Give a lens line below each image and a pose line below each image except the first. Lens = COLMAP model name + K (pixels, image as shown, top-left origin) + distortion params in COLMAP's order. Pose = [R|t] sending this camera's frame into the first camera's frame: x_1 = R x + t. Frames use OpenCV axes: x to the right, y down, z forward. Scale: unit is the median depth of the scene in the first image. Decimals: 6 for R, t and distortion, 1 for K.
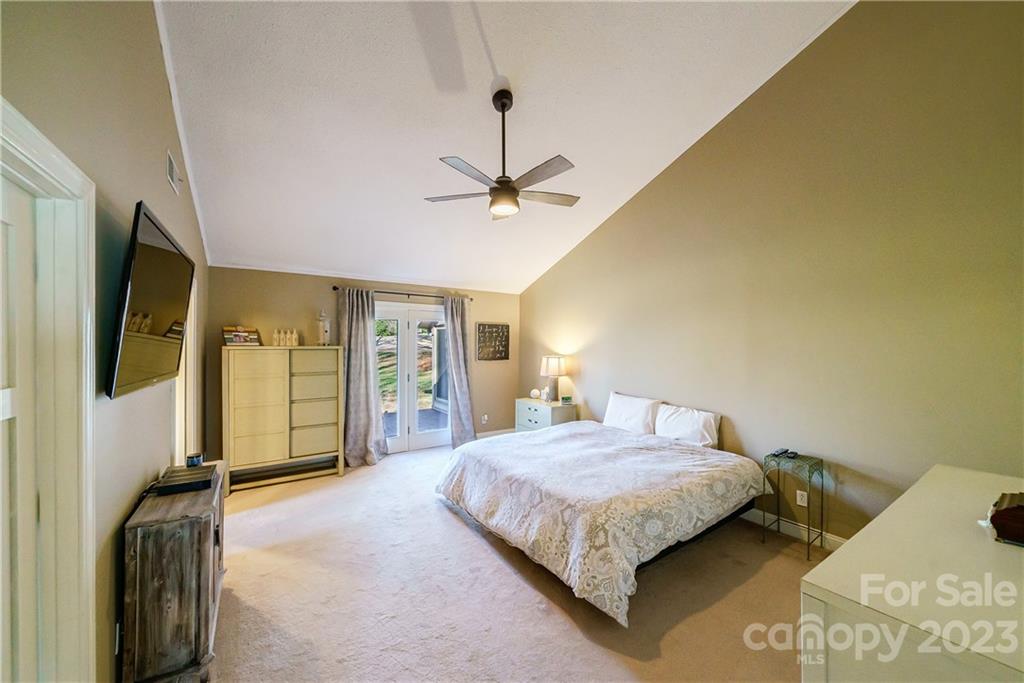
lens RADIAL K [[374.8, 0, 502.7], [0, 374.8, 341.6], [0, 0, 1]] dist [-0.000720, 0.000034]
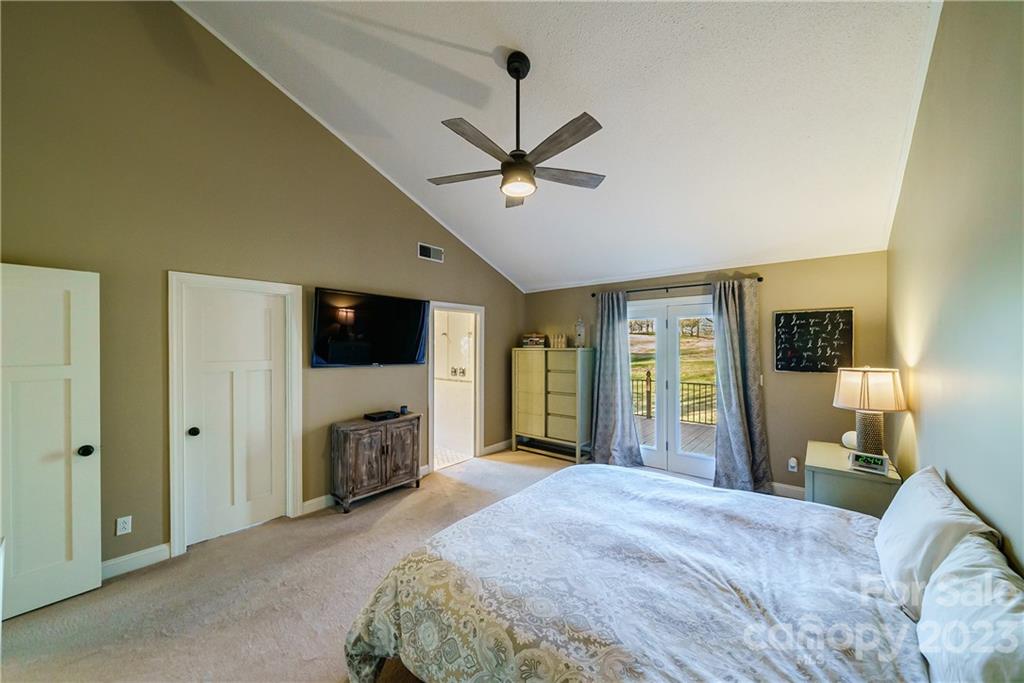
lens RADIAL K [[367.3, 0, 514.5], [0, 367.3, 344.1], [0, 0, 1]] dist [0.000277, 0.000064]
pose [[0.292826, -0.010556, -0.956107, 0.553496], [0.008514, 0.999928, -0.008433, 0.008266], [0.956128, -0.005671, 0.292895, 0.513217]]
